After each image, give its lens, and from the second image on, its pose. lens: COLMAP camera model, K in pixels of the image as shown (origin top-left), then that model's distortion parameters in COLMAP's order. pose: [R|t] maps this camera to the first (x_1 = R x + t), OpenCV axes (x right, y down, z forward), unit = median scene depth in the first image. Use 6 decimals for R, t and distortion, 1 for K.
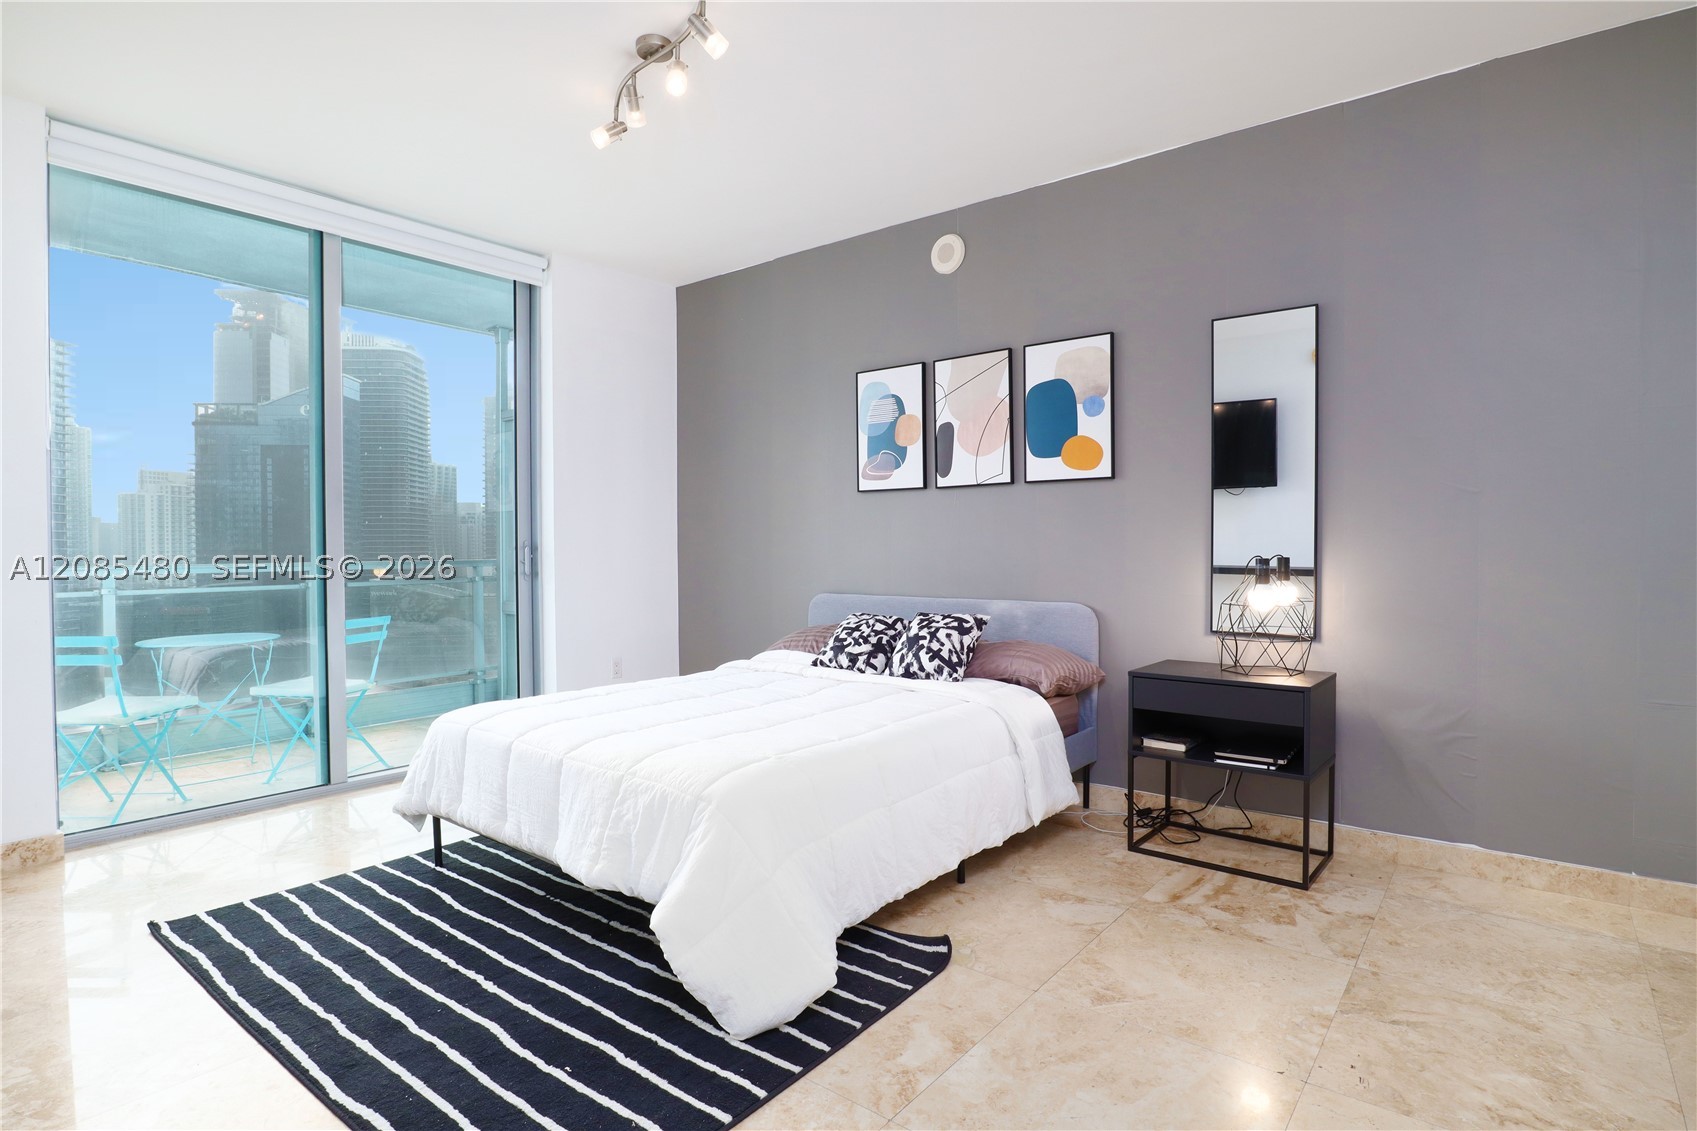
lens RADIAL K [[900.8, 0, 853.1], [0, 900.8, 564.1], [0, 0, 1]] dist [-0.054152, 0.011298]
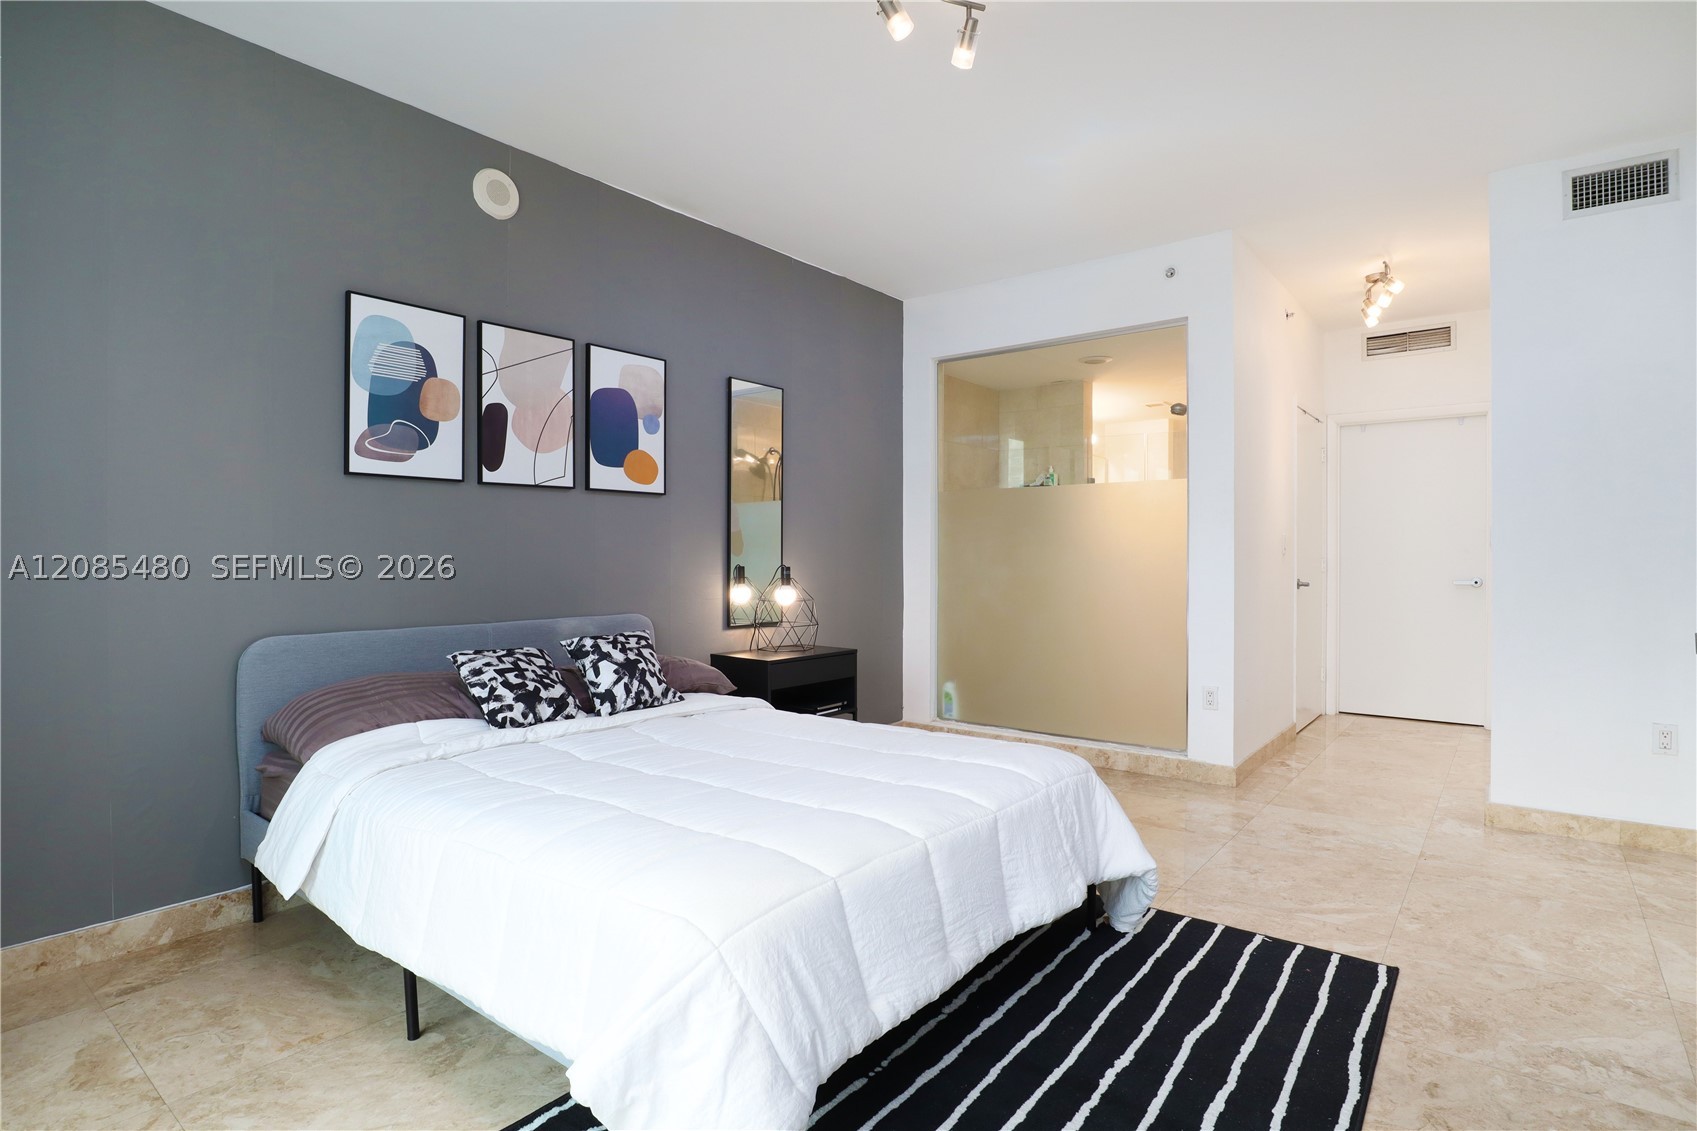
lens RADIAL K [[900.8, 0, 853.1], [0, 900.8, 564.1], [0, 0, 1]] dist [-0.054152, 0.011298]
pose [[-0.045370, -0.004730, 0.998959, -0.752390], [0.020517, 0.999773, 0.005666, -0.012840], [-0.998760, 0.020752, -0.045263, 0.770092]]
